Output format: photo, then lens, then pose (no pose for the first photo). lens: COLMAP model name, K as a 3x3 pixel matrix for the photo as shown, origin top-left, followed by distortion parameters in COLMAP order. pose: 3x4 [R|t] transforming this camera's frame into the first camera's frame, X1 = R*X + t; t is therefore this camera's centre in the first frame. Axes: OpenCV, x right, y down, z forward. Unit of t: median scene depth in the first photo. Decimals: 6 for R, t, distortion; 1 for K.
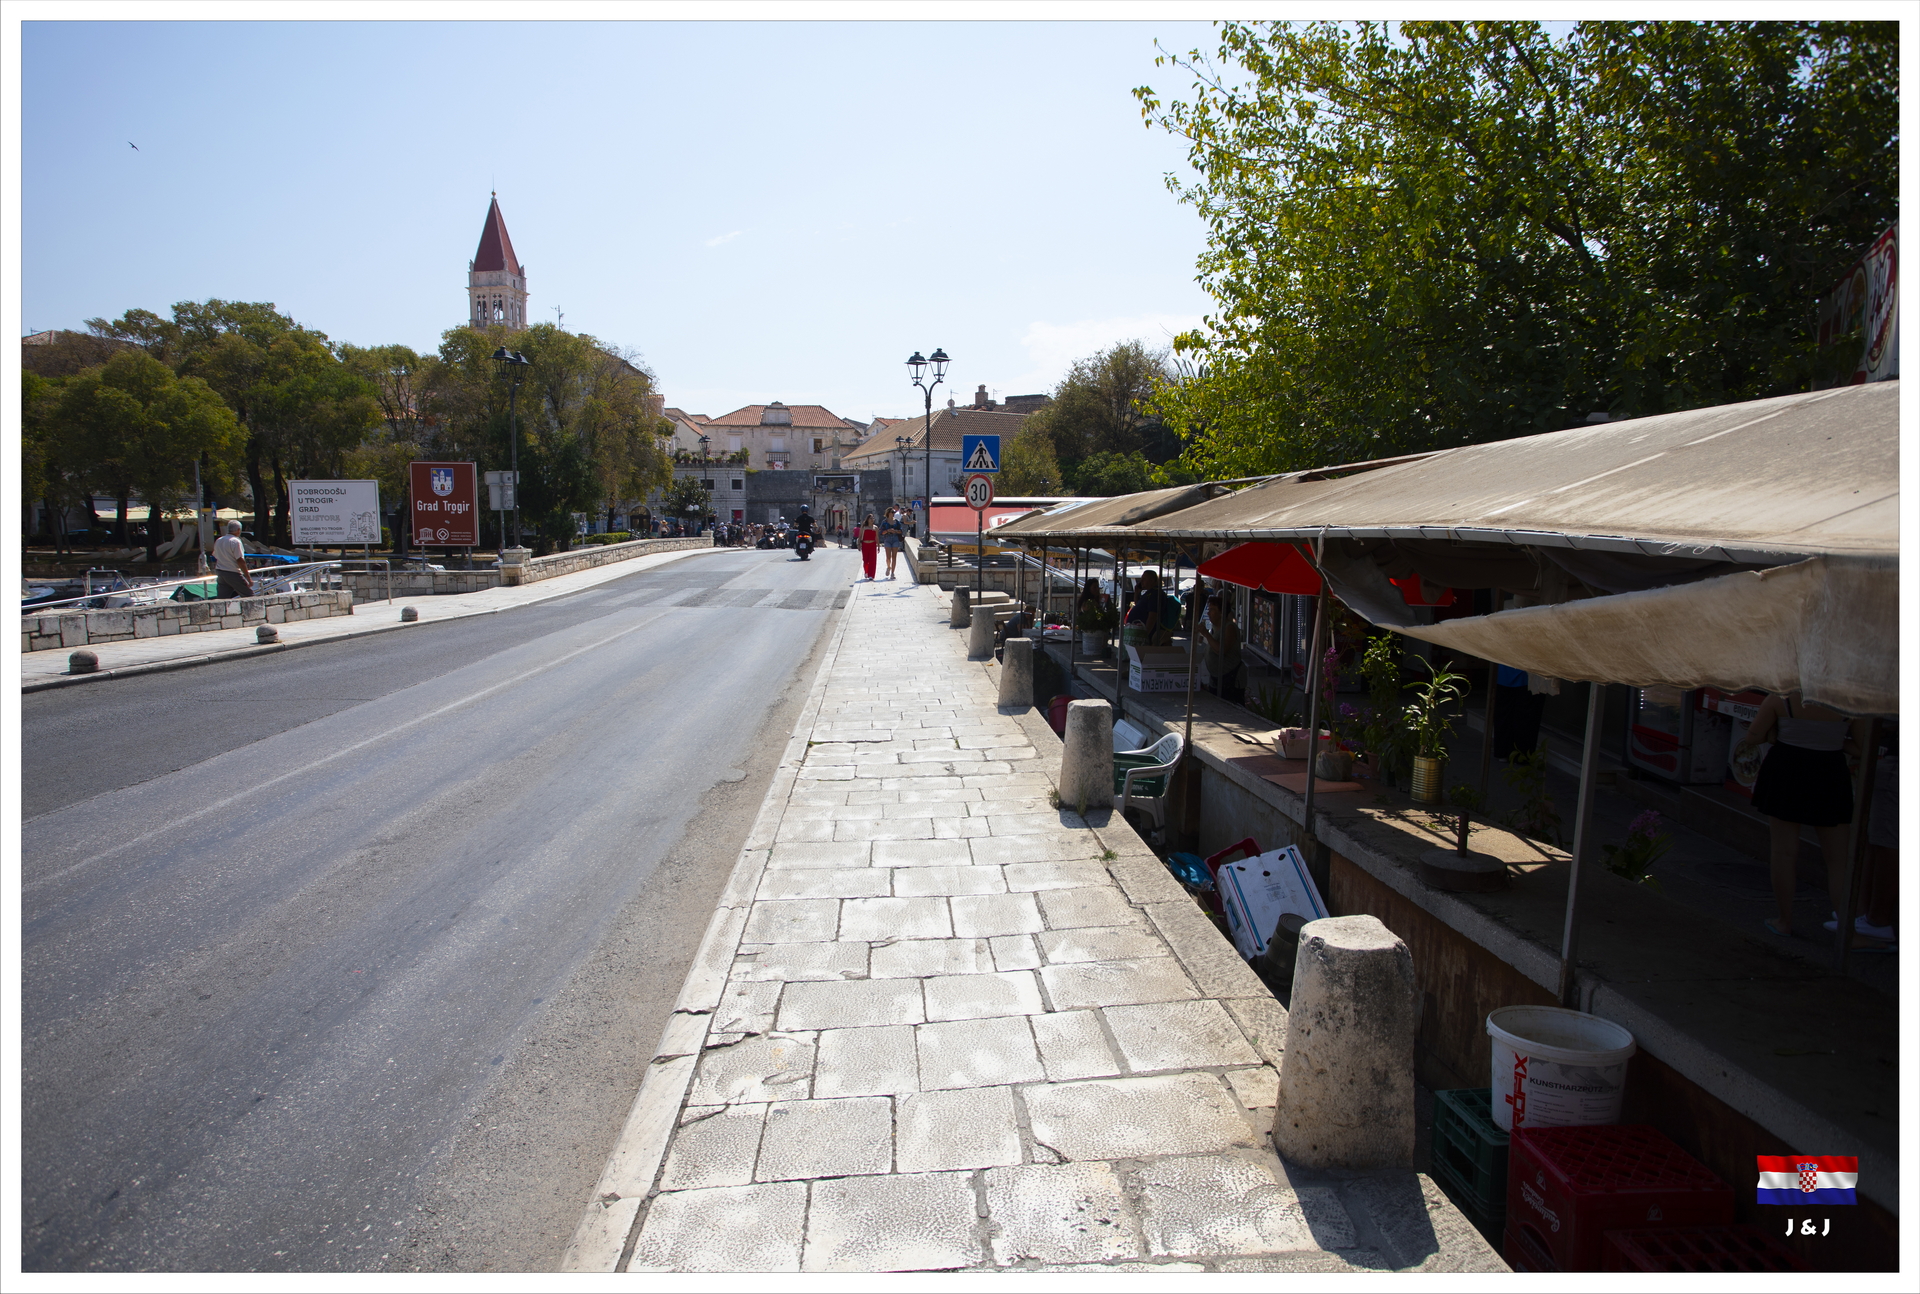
lens RADIAL K [[1151.7, 0, 958.1], [0, 1151.7, 649.7], [0, 0, 1]] dist [-0.000343, 0.000859]
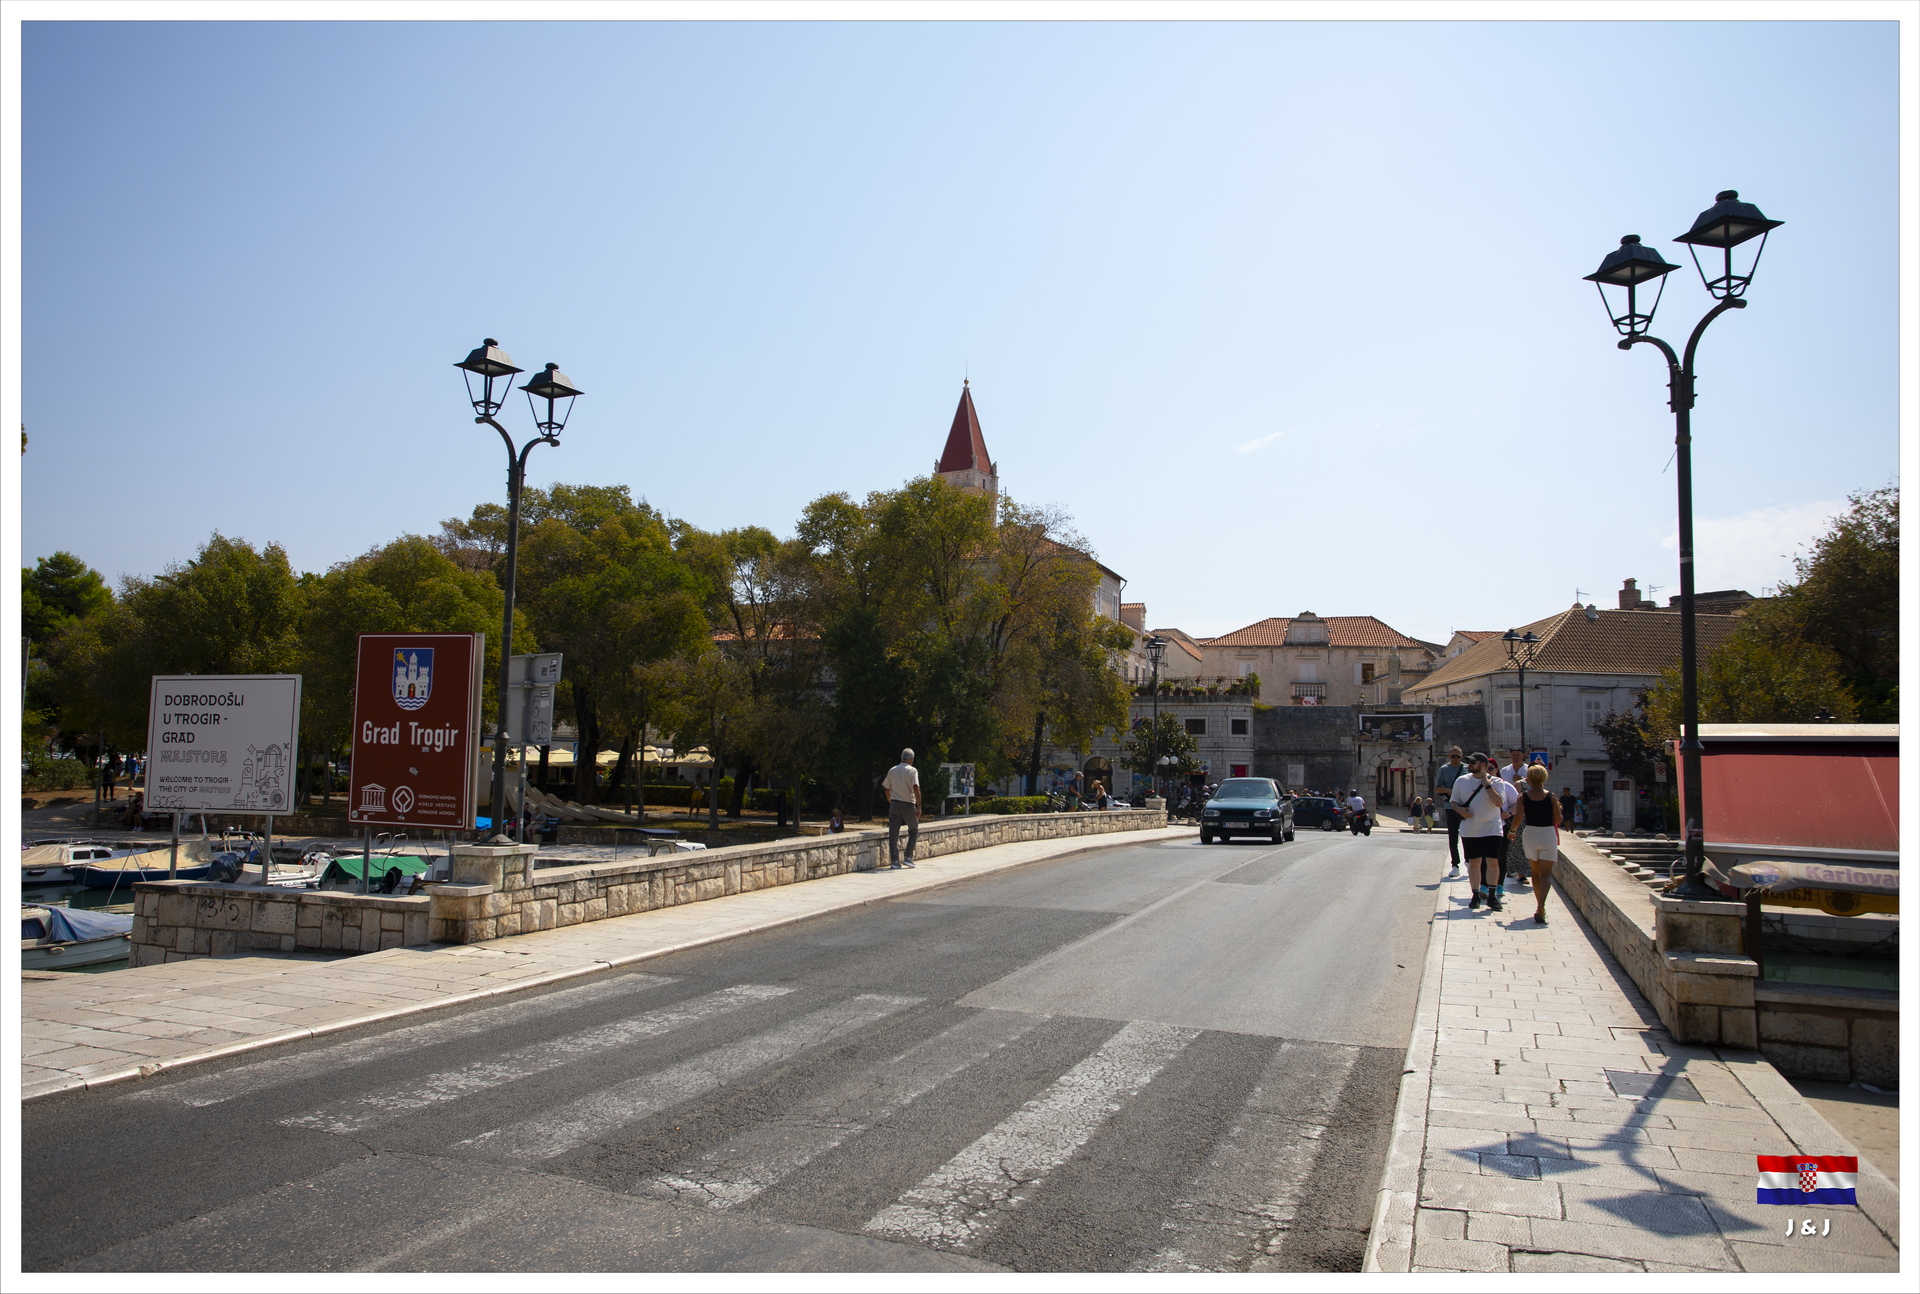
lens RADIAL K [[1320.0, 0, 954.3], [0, 1320.0, 640.1], [0, 0, 1]] dist [-0.033792, -0.000010]
pose [[0.907879, -0.021825, -0.418664, -0.022576], [-0.068661, 0.977419, -0.199845, -0.030552], [0.413572, 0.210181, 0.885879, 0.261482]]
